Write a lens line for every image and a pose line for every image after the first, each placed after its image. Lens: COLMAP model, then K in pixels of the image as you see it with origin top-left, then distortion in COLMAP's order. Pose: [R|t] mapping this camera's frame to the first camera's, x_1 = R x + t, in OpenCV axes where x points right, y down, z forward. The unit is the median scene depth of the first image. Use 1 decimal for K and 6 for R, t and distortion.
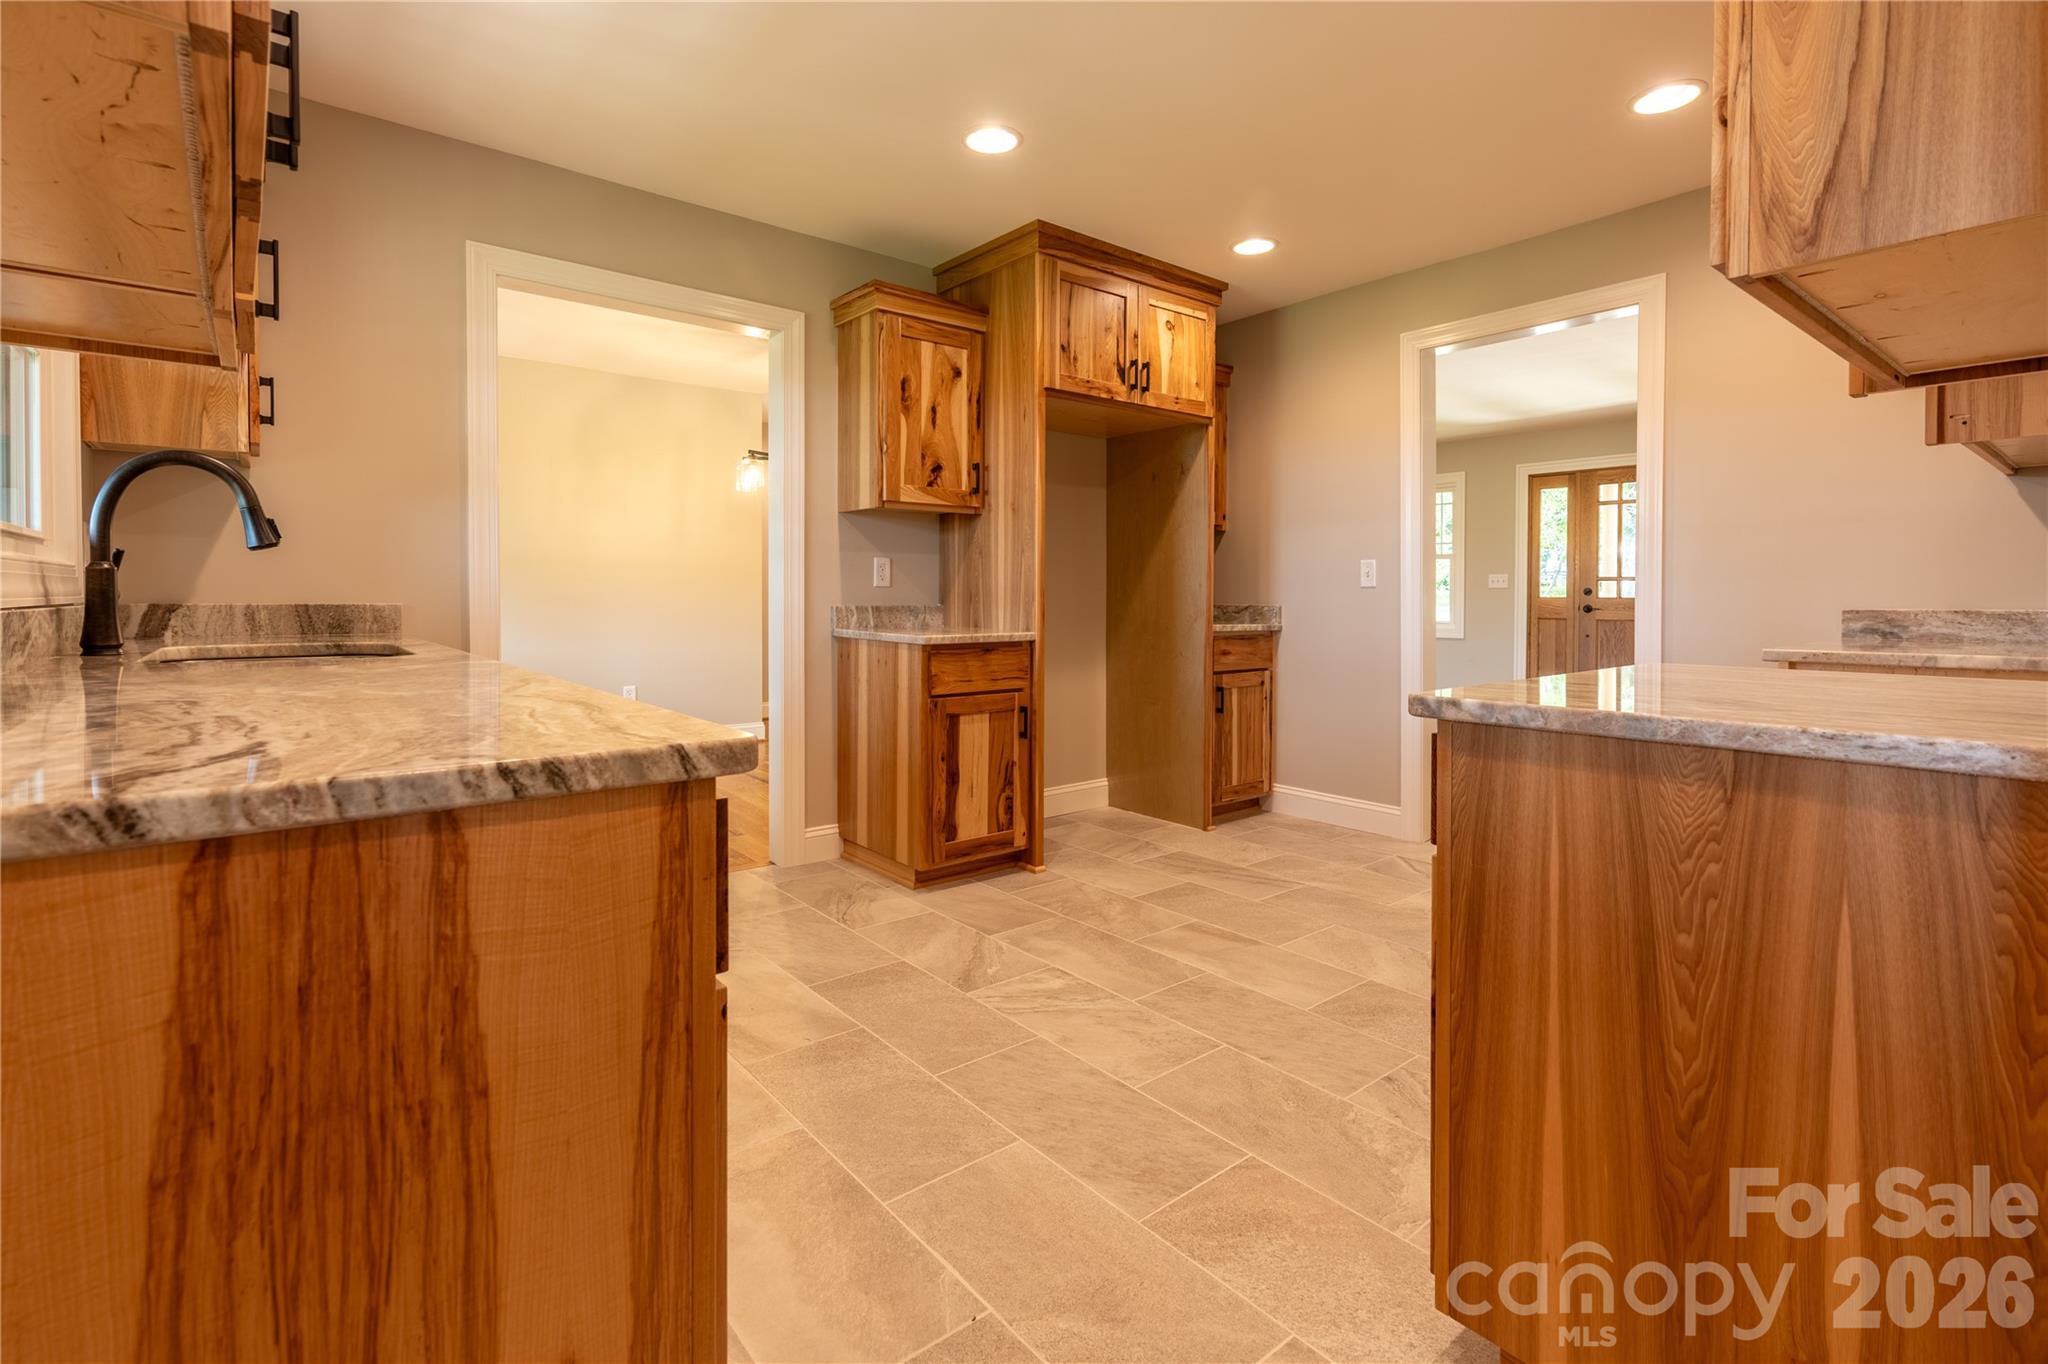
lens RADIAL K [[947.0, 0, 1021.5], [0, 947.0, 603.8], [0, 0, 1]] dist [-0.000122, 0.000139]
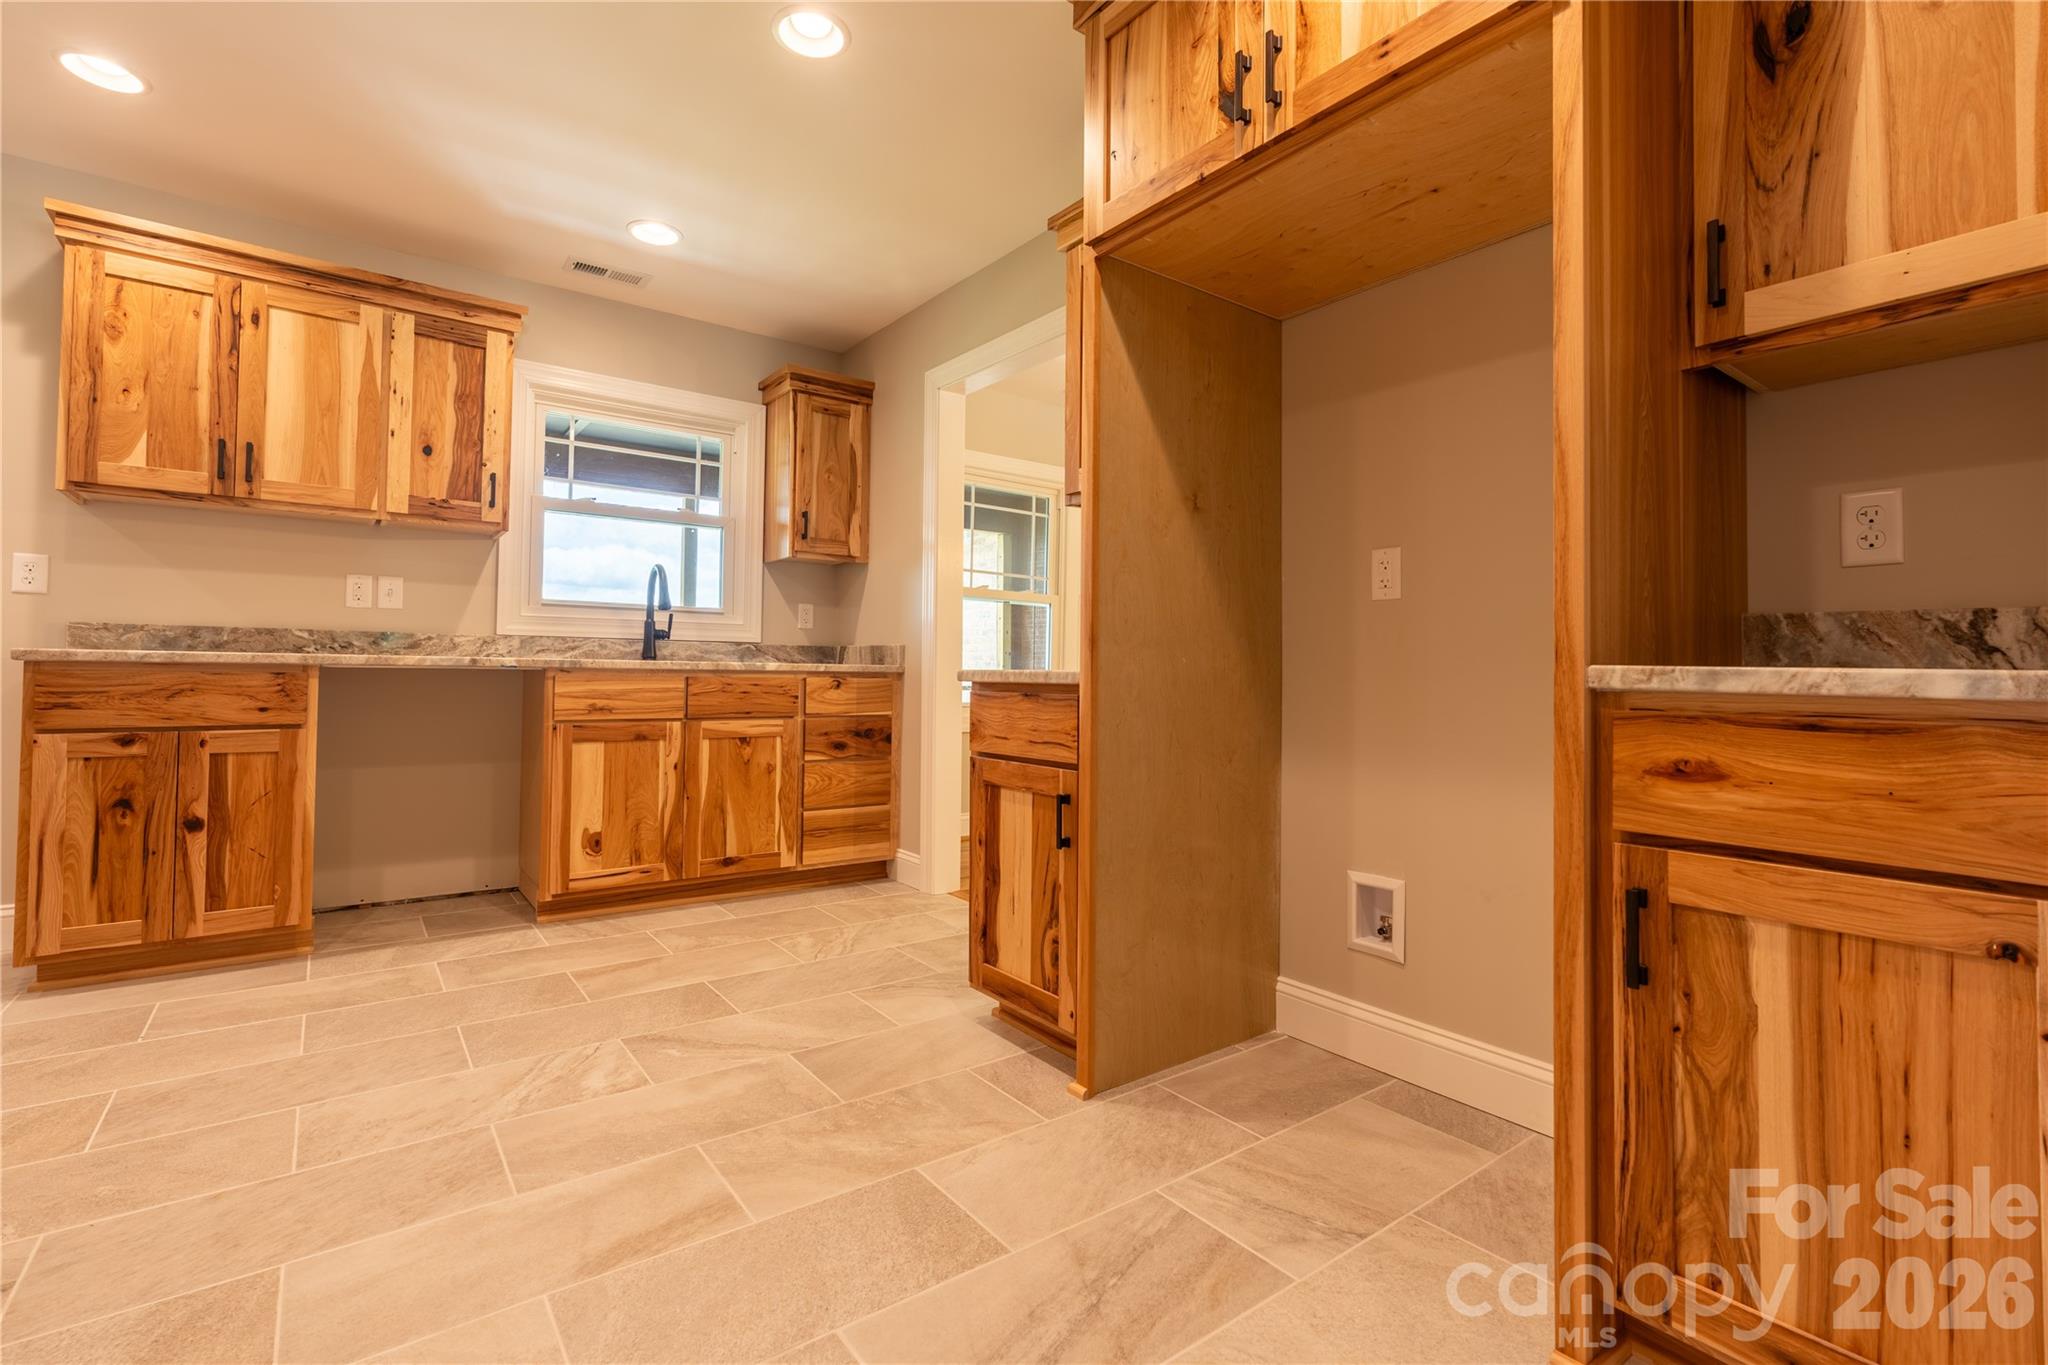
lens RADIAL K [[925.8, 0, 1026.1], [0, 925.8, 648.6], [0, 0, 1]] dist [0.000610, 0.000645]
pose [[-0.038732, -0.031798, -0.998744, 0.642912], [-0.022041, 0.999278, -0.030960, 0.038492], [0.999007, 0.020814, -0.039405, 1.089508]]
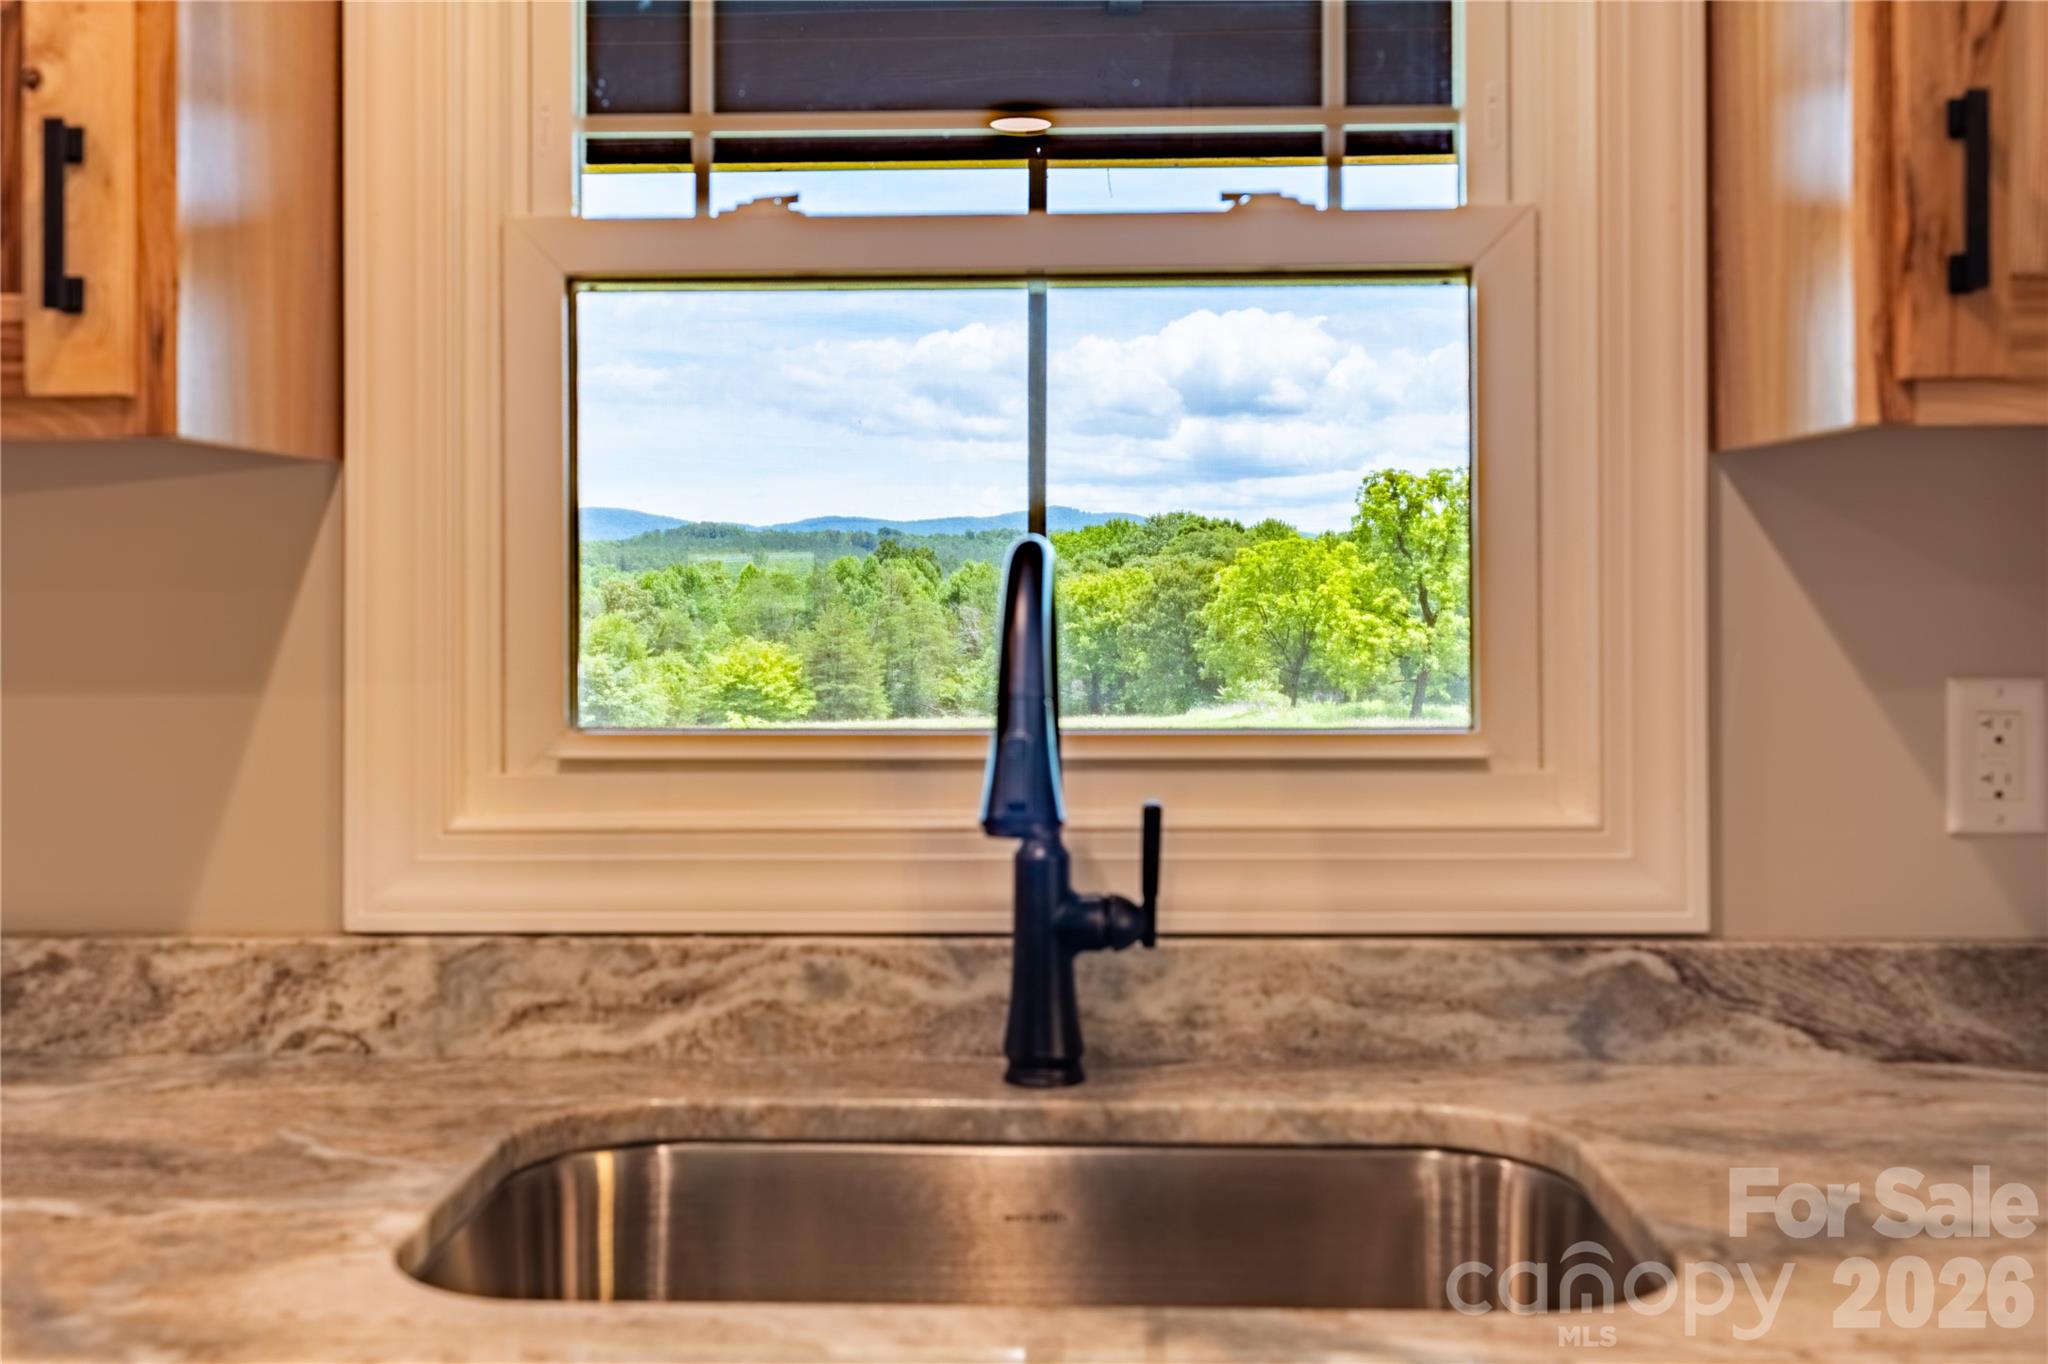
lens RADIAL K [[2006.6, 0, 1022.4], [0, 2006.6, 556.4], [0, 0, 1]] dist [0.006449, 0.005974]
pose [[-0.663527, -0.004357, -0.748139, -0.193181], [-0.004847, 0.999987, -0.001525, -0.090840], [0.748136, 0.002615, -0.663540, 0.854796]]
